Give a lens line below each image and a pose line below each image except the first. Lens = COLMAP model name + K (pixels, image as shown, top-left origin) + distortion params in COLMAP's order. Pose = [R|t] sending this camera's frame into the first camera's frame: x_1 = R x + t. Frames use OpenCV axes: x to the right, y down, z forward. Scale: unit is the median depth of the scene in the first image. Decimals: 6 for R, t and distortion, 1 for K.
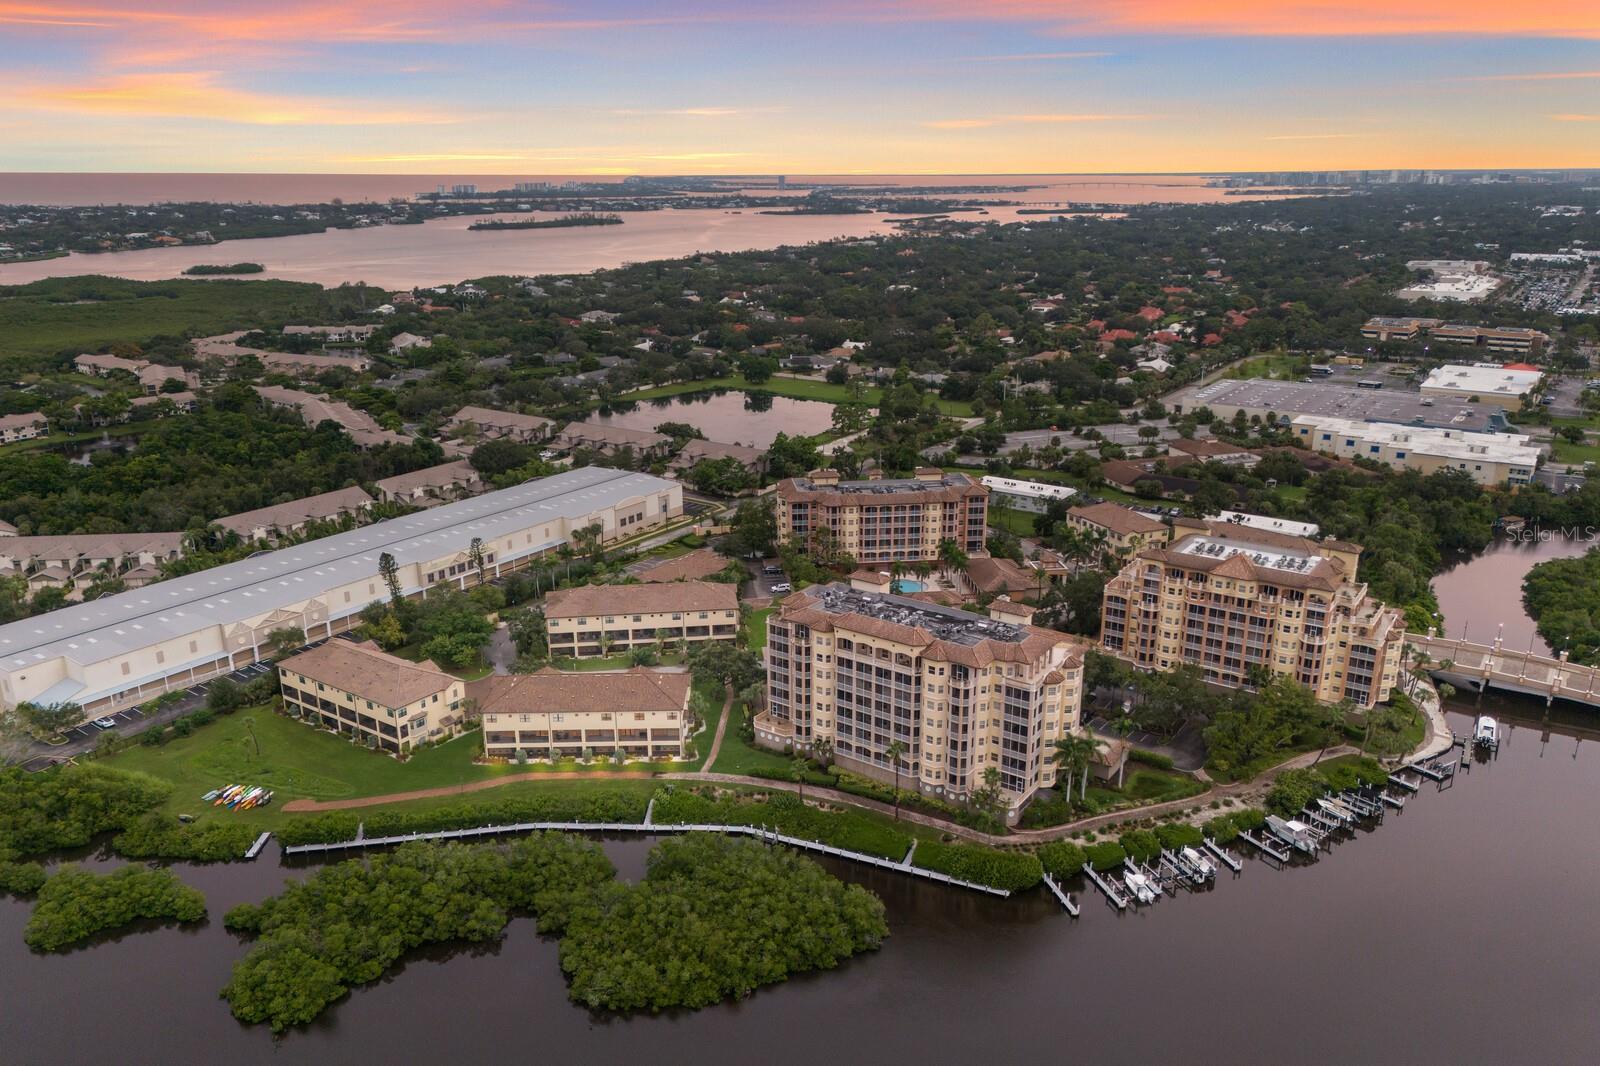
lens RADIAL K [[1176.2, 0, 795.3], [0, 1176.2, 546.4], [0, 0, 1]] dist [0.087060, -0.093846]
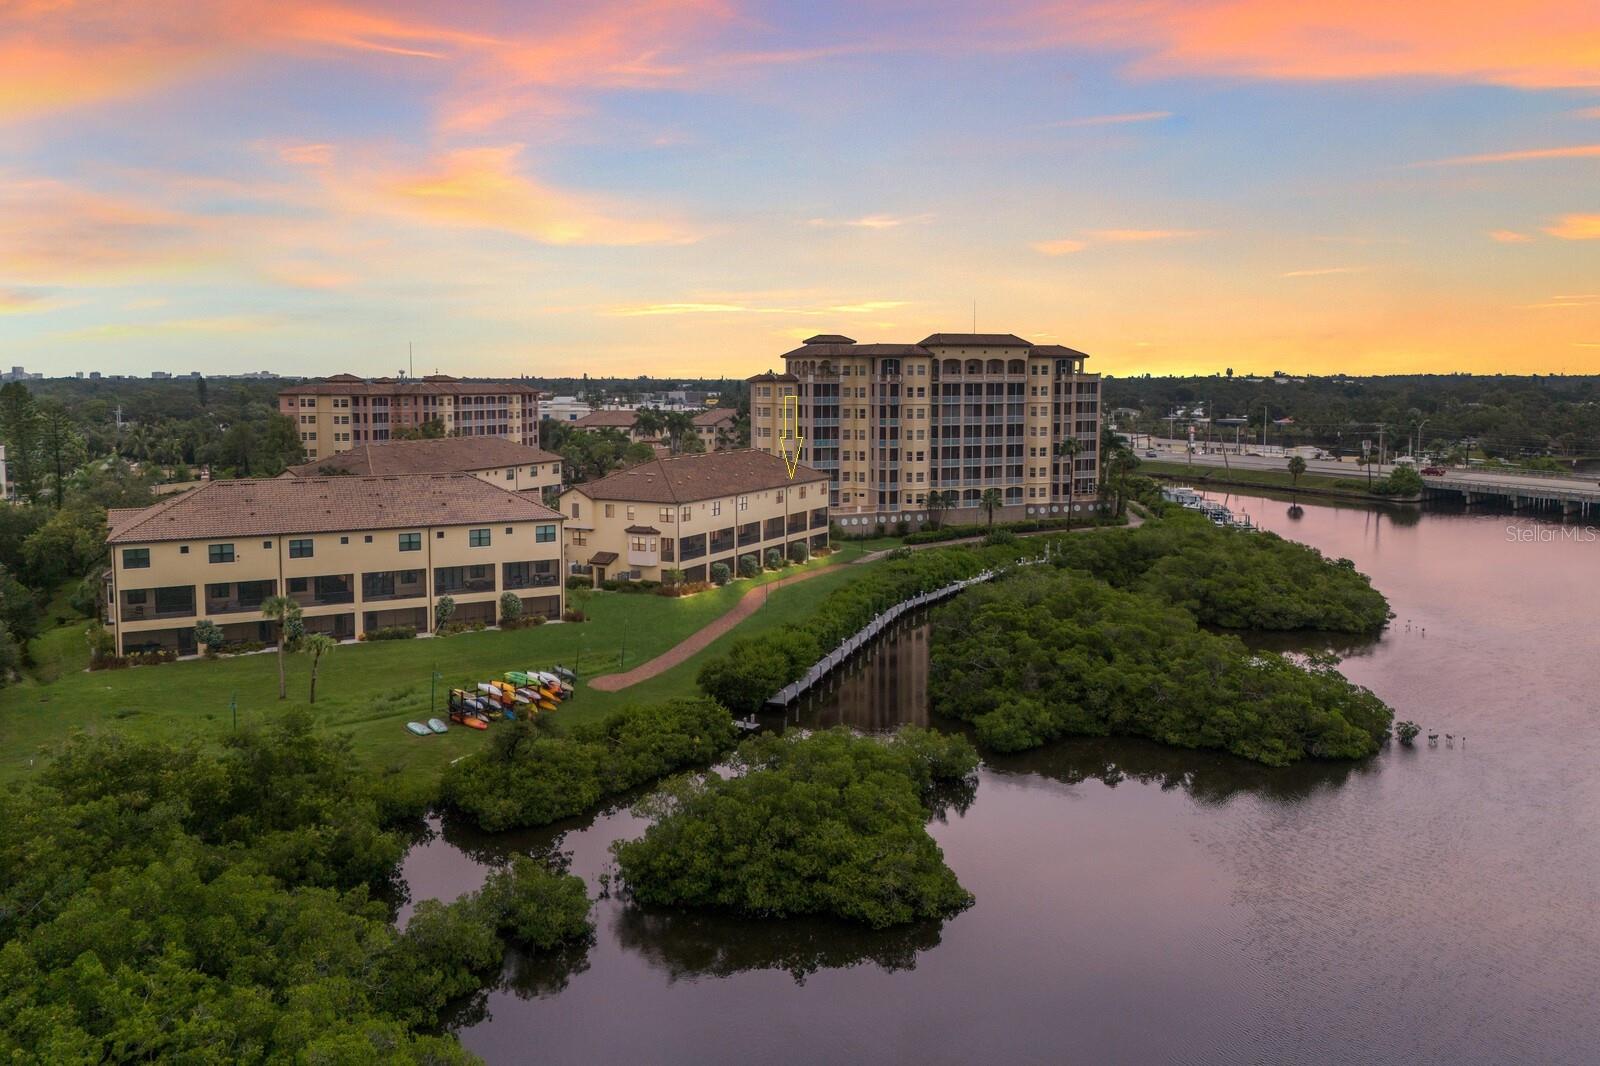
lens RADIAL K [[1159.6, 0, 797.5], [0, 1159.6, 515.6], [0, 0, 1]] dist [0.068755, -0.060989]
pose [[0.491824, -0.102008, 0.864699, -0.594861], [0.263719, 0.963917, -0.036286, 0.148791], [-0.829796, 0.245884, 0.500978, 0.545757]]
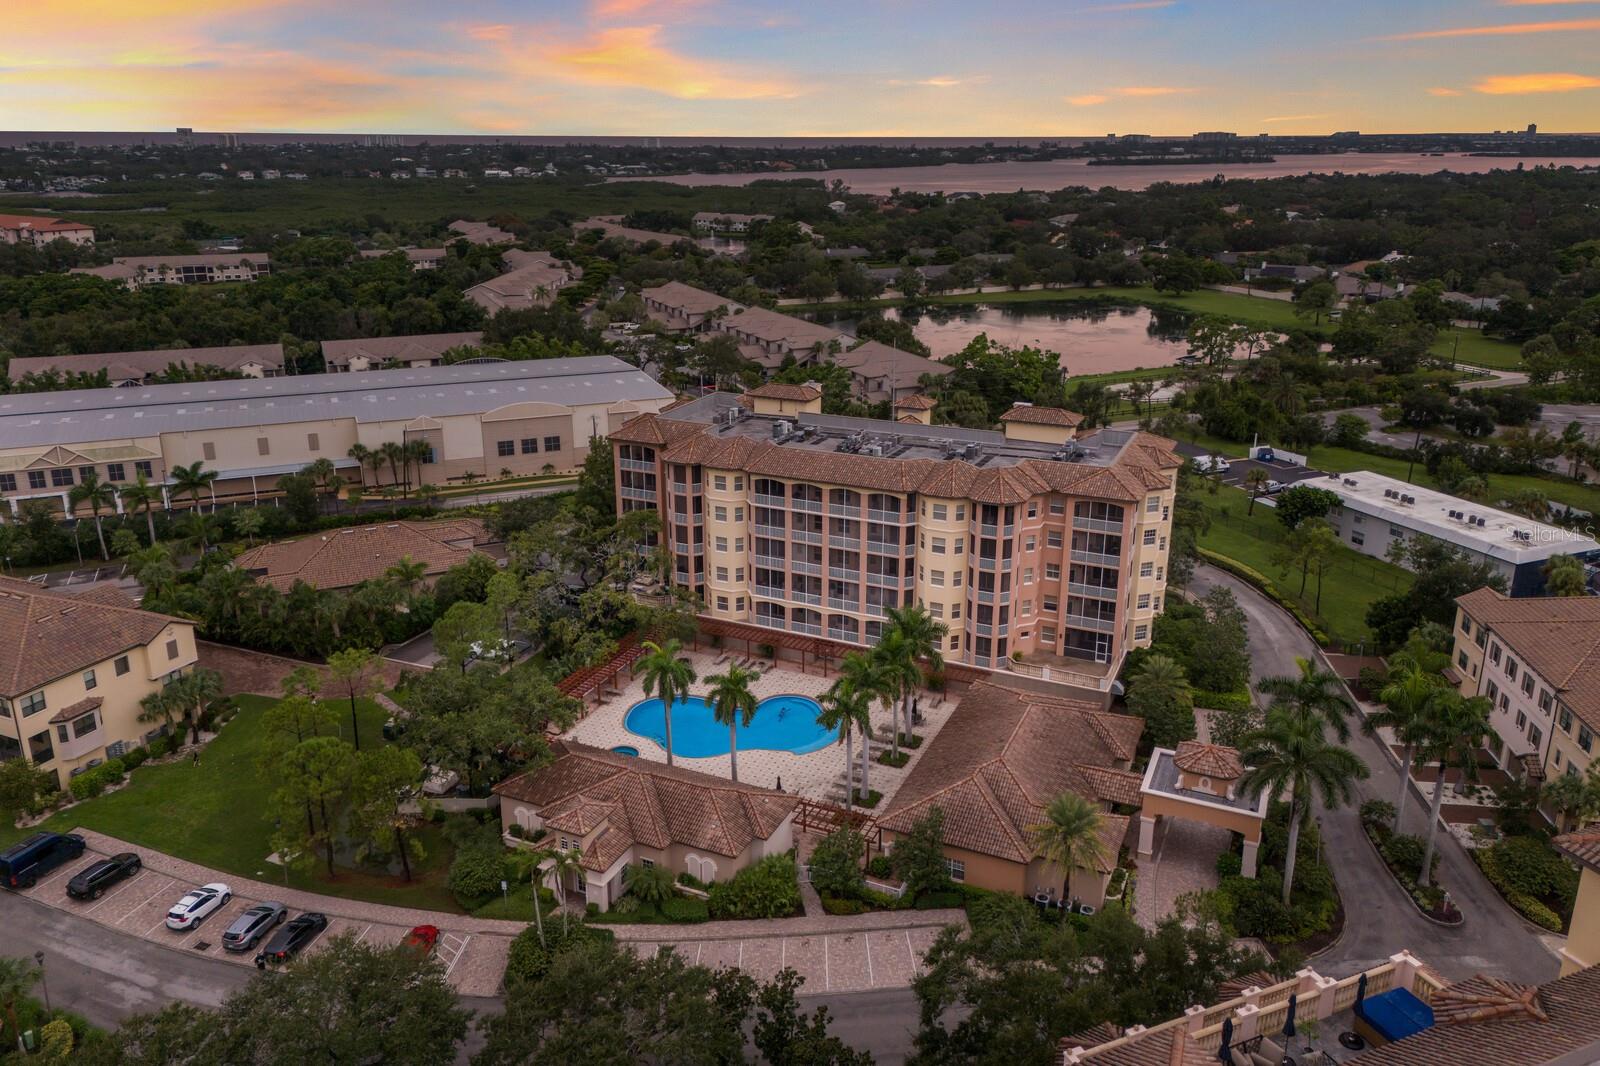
lens RADIAL K [[1184.4, 0, 801.3], [0, 1184.4, 484.1], [0, 0, 1]] dist [0.094424, -0.109151]
pose [[0.852400, 0.149649, -0.501018, 0.303605], [-0.160648, 0.986779, 0.021425, -0.049430], [0.497600, 0.062224, 0.865172, 0.815338]]
